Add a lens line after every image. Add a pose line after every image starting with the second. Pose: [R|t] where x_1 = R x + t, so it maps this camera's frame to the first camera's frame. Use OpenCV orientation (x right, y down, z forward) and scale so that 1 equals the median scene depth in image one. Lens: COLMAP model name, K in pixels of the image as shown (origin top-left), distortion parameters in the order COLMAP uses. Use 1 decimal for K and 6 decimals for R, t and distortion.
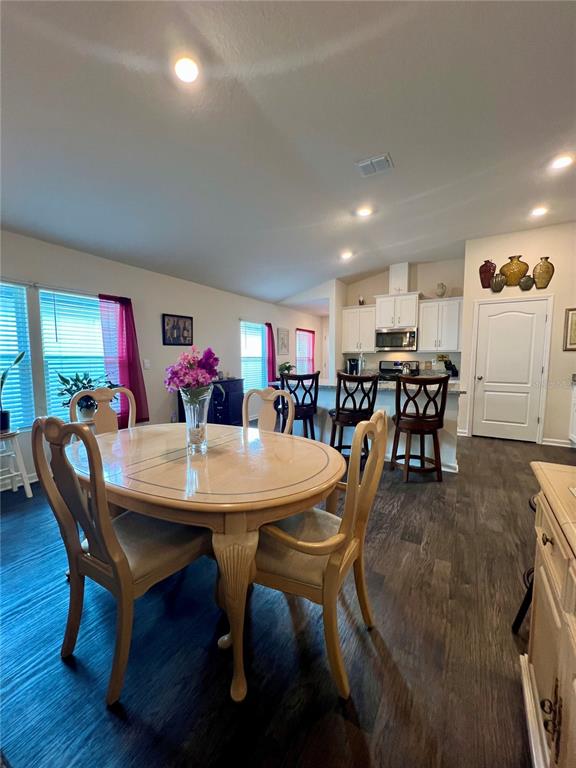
lens RADIAL K [[307.6, 0, 287.9], [0, 307.6, 386.0], [0, 0, 1]] dist [-0.001346, -0.000013]
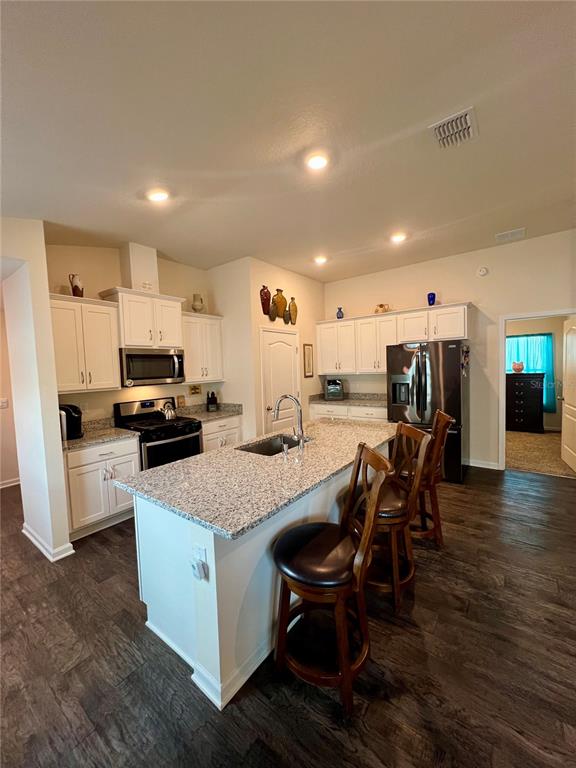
lens RADIAL K [[307.6, 0, 290.2], [0, 307.6, 384.2], [0, 0, 1]] dist [-0.001346, -0.000013]
pose [[0.111043, -0.060606, 0.991966, -0.251597], [0.123513, 0.991242, 0.046736, -0.115622], [-0.986111, 0.117331, 0.117556, 0.693567]]
